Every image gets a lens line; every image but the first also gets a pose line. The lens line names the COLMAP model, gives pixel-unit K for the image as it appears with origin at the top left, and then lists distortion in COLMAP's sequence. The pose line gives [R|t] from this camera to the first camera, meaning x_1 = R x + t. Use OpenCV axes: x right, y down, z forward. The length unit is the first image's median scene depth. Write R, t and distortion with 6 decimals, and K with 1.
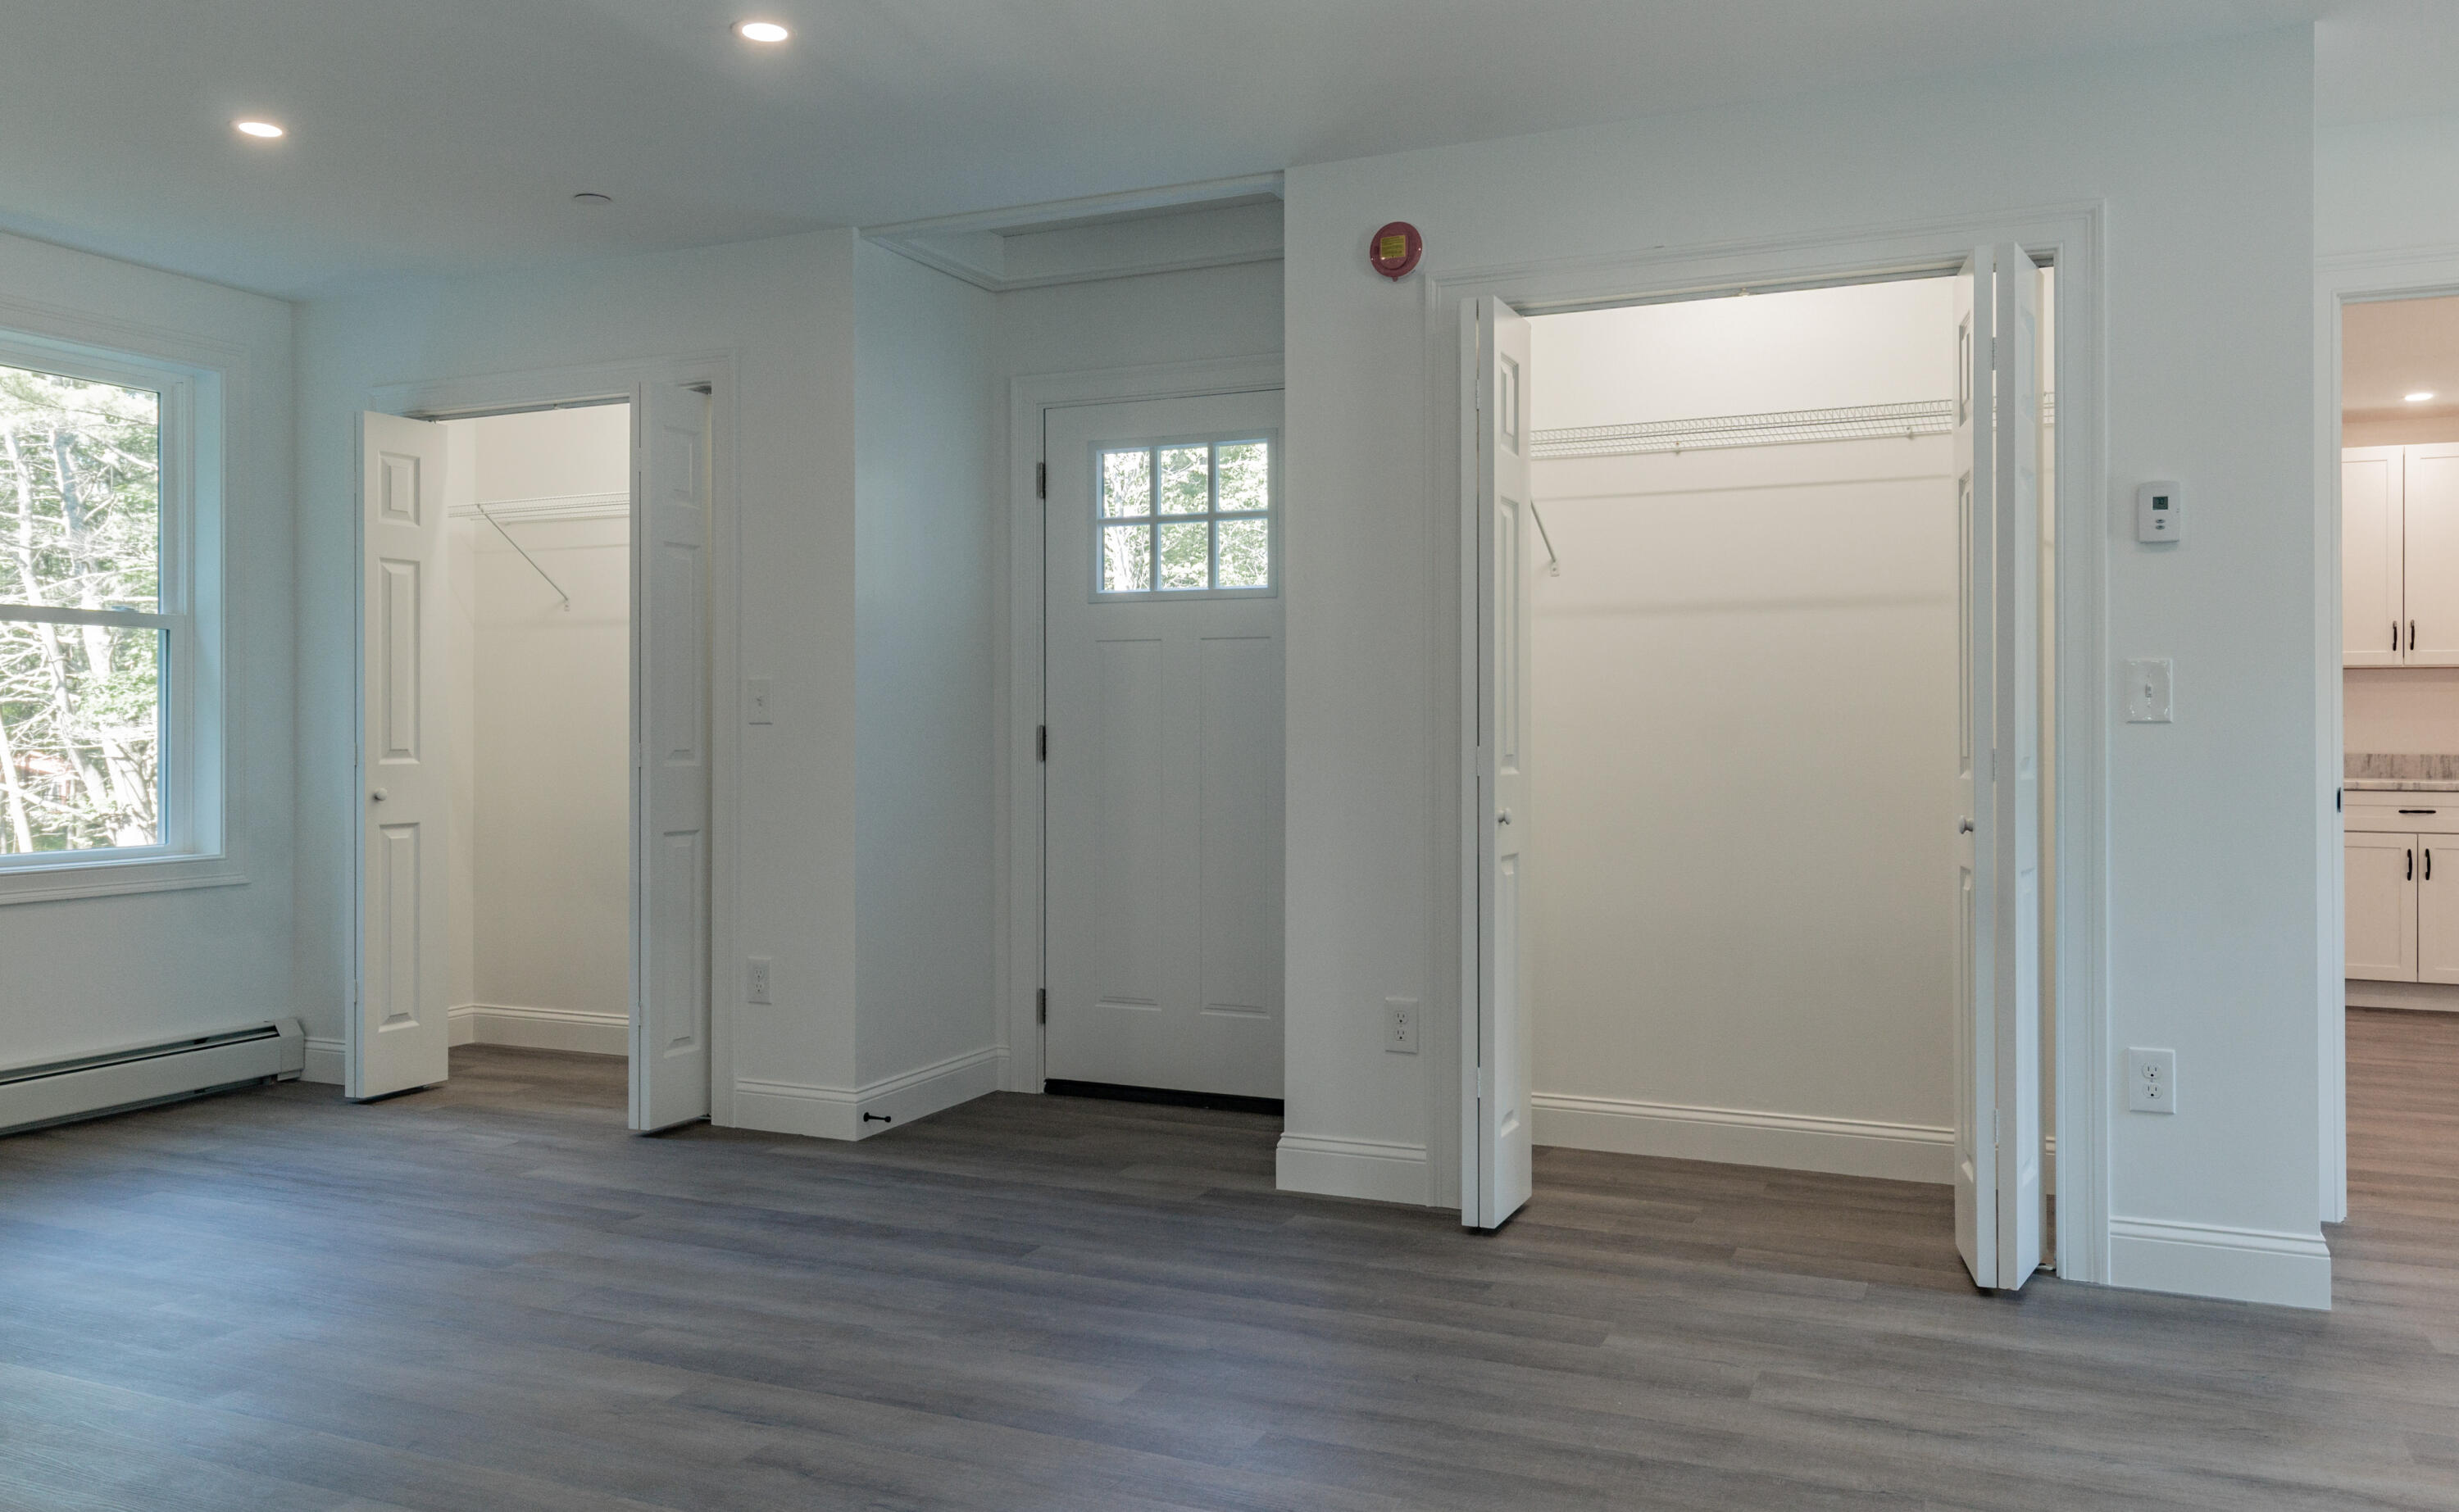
lens RADIAL K [[1883.6, 0, 1169.6], [0, 1883.6, 743.0], [0, 0, 1]] dist [-0.005069, -0.004836]
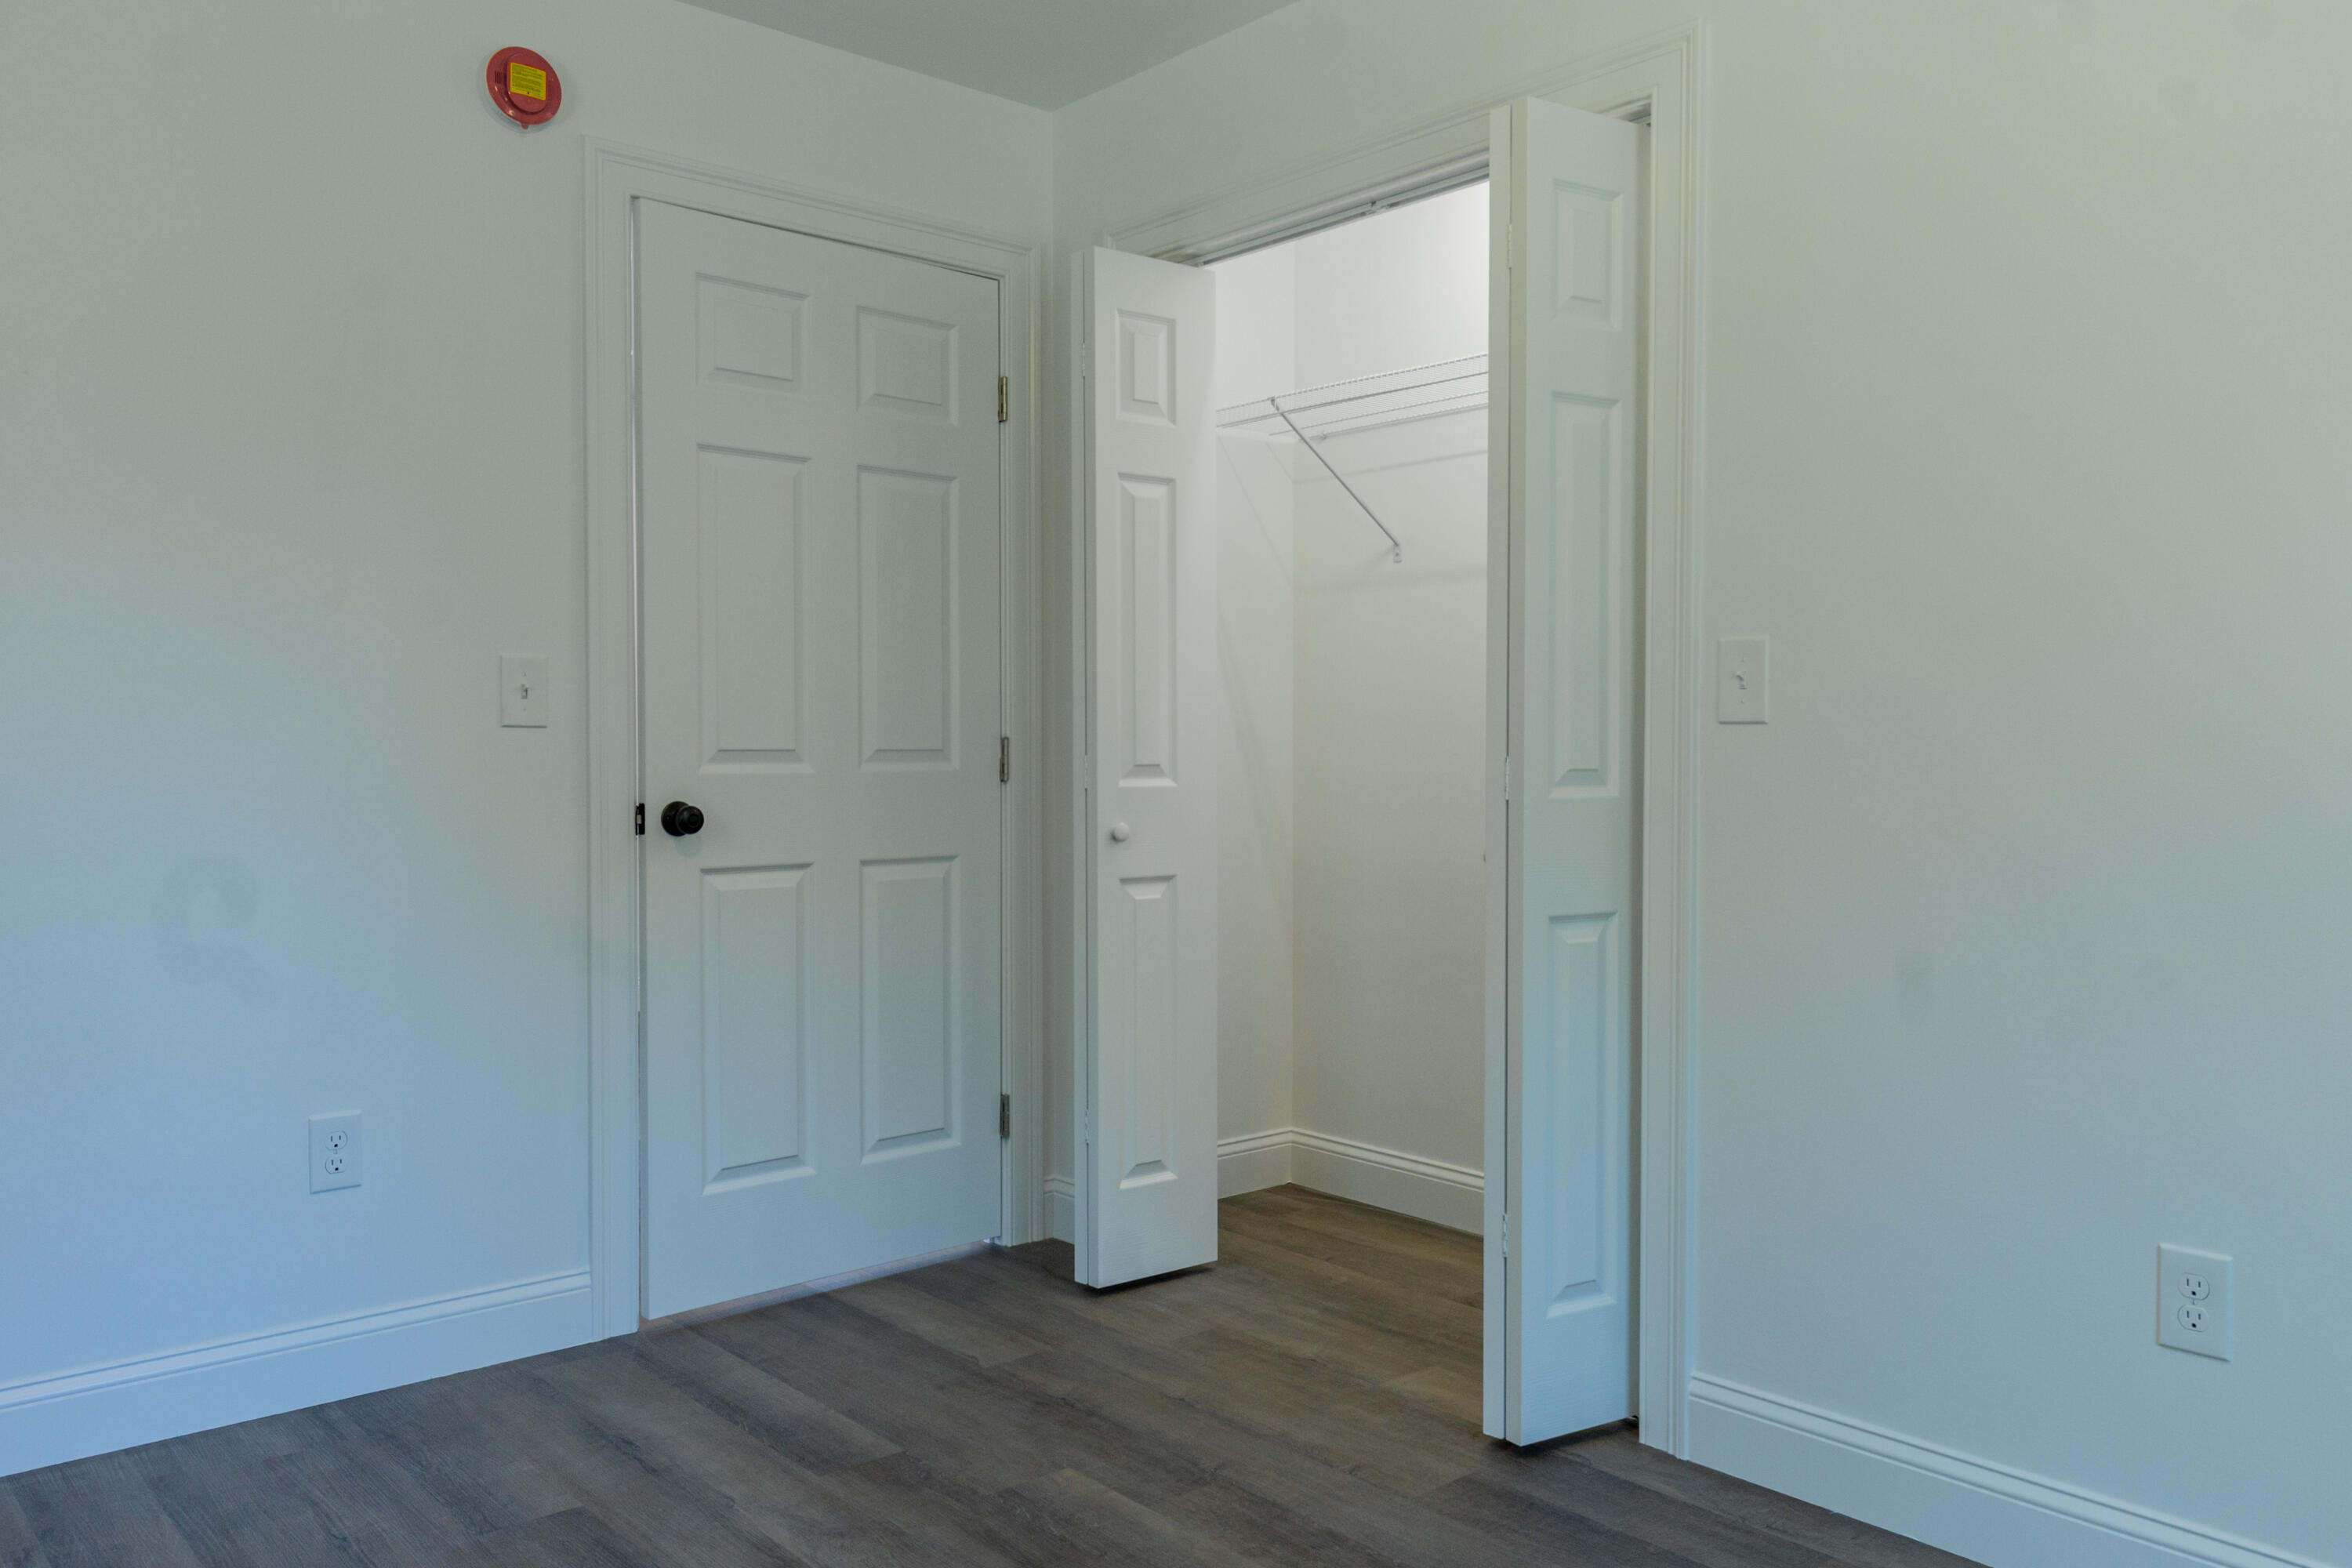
lens RADIAL K [[1799.3, 0, 1176.0], [0, 1799.3, 784.0], [0, 0, 1]] dist [-0.003547, -0.000579]
pose [[0.902245, 0.007044, -0.431166, -0.127277], [-0.000301, 0.999877, 0.015707, 0.000348], [0.431223, -0.014042, 0.902136, 0.432705]]
